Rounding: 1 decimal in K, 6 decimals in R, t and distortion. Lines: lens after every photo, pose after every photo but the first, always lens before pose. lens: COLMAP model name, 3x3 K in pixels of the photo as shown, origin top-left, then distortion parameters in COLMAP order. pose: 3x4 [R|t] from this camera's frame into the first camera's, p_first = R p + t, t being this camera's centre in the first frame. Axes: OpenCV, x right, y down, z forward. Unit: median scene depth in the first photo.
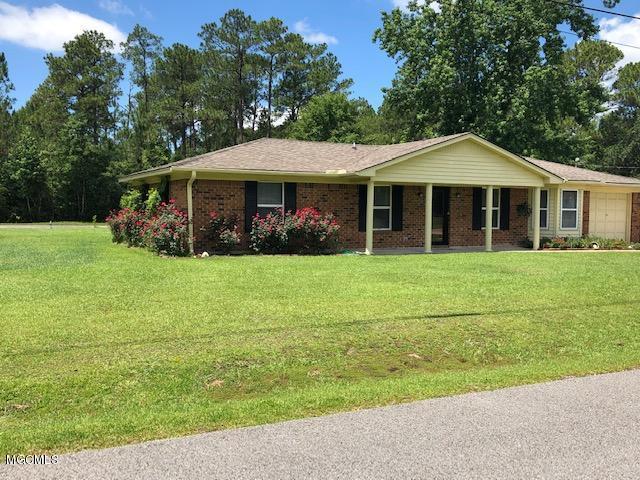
lens RADIAL K [[660.2, 0, 320.1], [0, 660.2, 239.0], [0, 0, 1]] dist [0.020363, 0.000000]
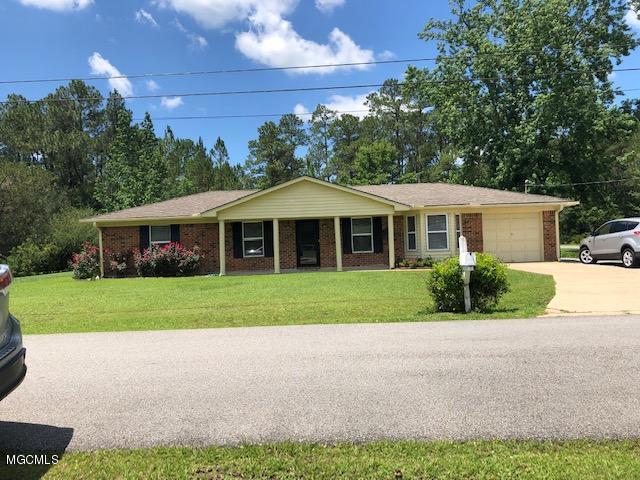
lens RADIAL K [[514.1, 0, 320.2], [0, 514.1, 241.6], [0, 0, 1]] dist [-0.002127, -0.000003]
pose [[0.906762, -0.041140, -0.419630, 0.615421], [0.028346, 0.998925, -0.036681, -0.002389], [0.420688, 0.021366, 0.906954, 0.151079]]
